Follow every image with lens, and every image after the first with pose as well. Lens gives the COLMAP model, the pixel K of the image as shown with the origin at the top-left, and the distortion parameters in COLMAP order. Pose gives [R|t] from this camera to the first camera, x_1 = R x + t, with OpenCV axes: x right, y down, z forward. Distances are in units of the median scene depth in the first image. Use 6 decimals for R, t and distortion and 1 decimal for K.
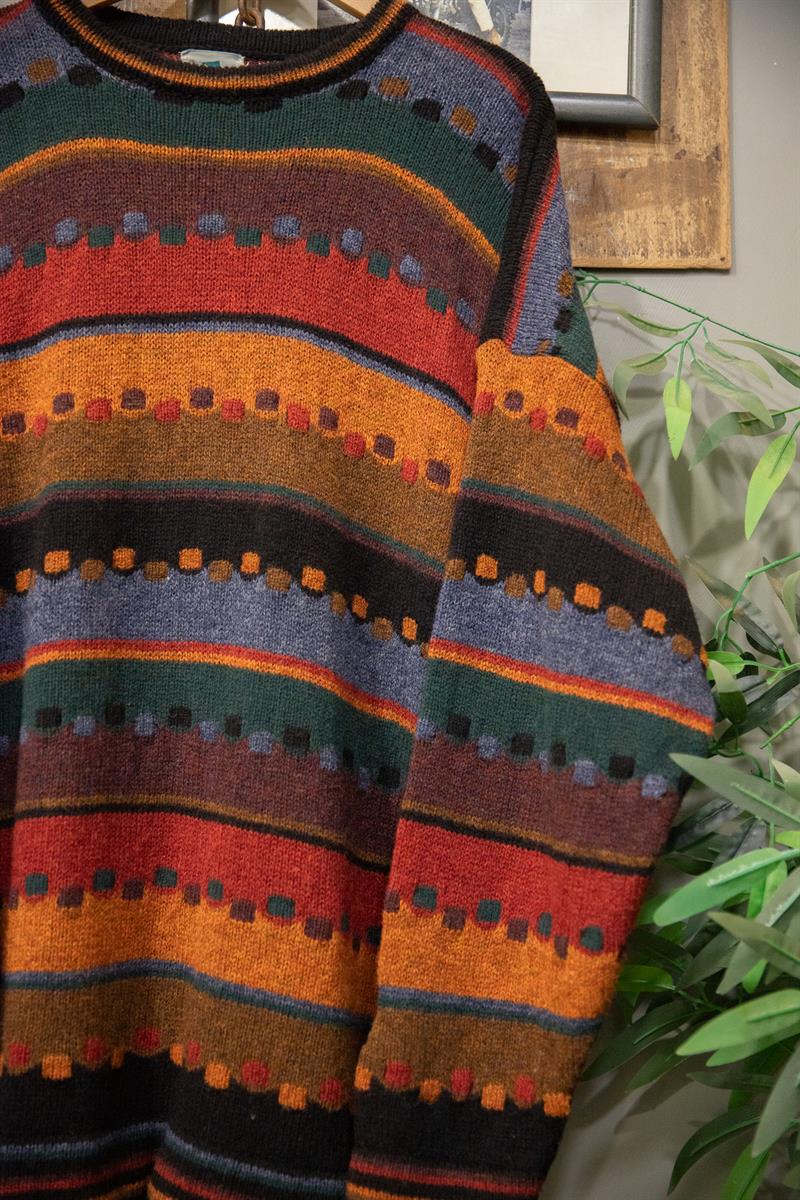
lens RADIAL K [[1563.1, 0, 394.5], [0, 1563.1, 601.3], [0, 0, 1]] dist [0.026031, 0.000000]
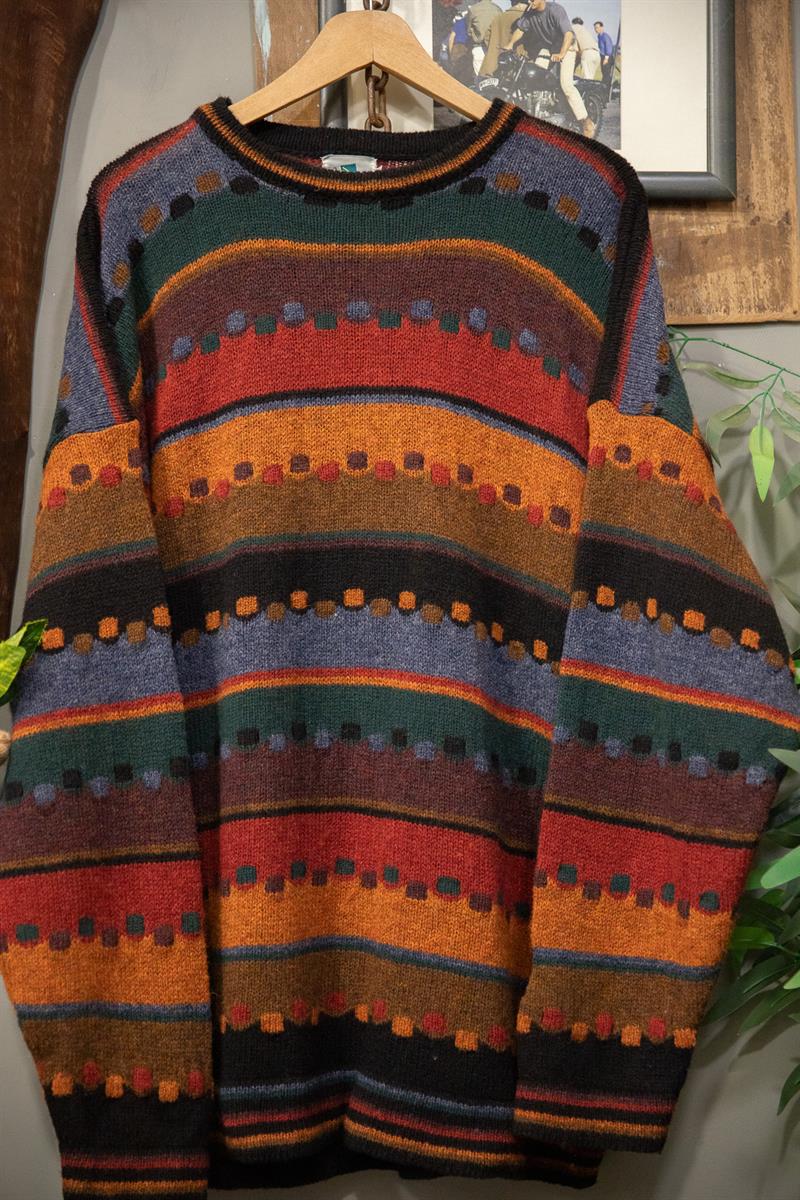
lens RADIAL K [[1918.8, 0, 391.7], [0, 1918.8, 602.5], [0, 0, 1]] dist [0.073611, 0.000000]
pose [[0.999350, -0.035859, 0.003708, -0.106222], [0.035779, 0.999164, 0.019803, -0.050563], [-0.004415, -0.019657, 0.999797, -0.445260]]
